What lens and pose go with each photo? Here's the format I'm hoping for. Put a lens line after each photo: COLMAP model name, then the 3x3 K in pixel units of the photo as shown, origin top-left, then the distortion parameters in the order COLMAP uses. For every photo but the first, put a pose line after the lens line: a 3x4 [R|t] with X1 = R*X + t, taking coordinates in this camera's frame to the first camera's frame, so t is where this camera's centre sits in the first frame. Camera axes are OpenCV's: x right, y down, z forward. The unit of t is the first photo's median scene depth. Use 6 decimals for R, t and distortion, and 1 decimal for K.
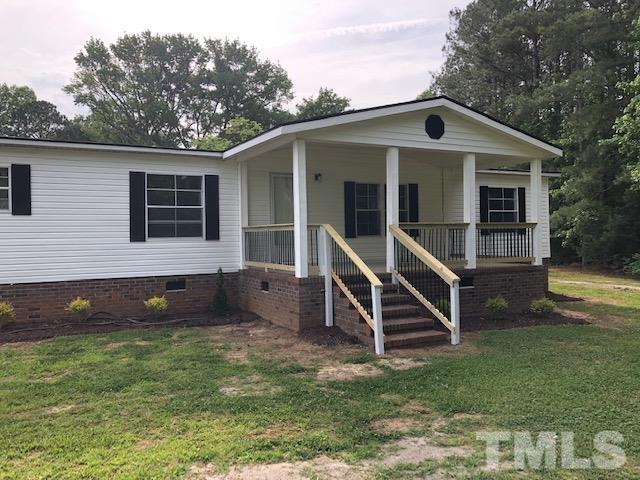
lens RADIAL K [[485.6, 0, 324.8], [0, 485.6, 239.0], [0, 0, 1]] dist [0.092071, -0.133298]
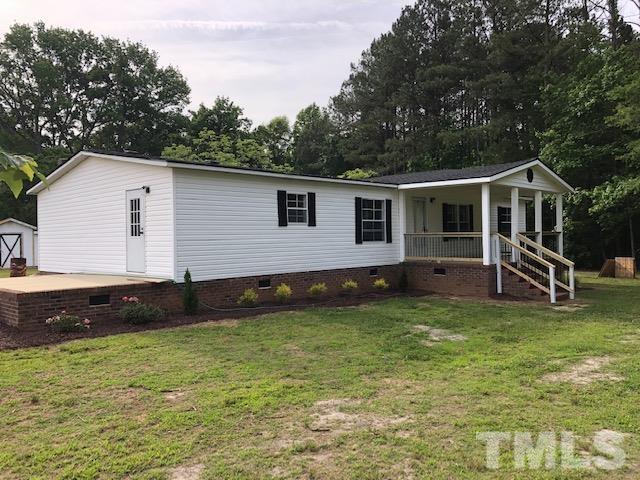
lens RADIAL K [[475.1, 0, 320.0], [0, 475.1, 240.0], [0, 0, 1]] dist [0.035434, 0.002277]
pose [[0.960469, 0.000572, 0.278386, -0.822218], [0.000171, 0.999996, -0.002642, -0.001785], [-0.278386, 0.002585, 0.960466, -0.336907]]
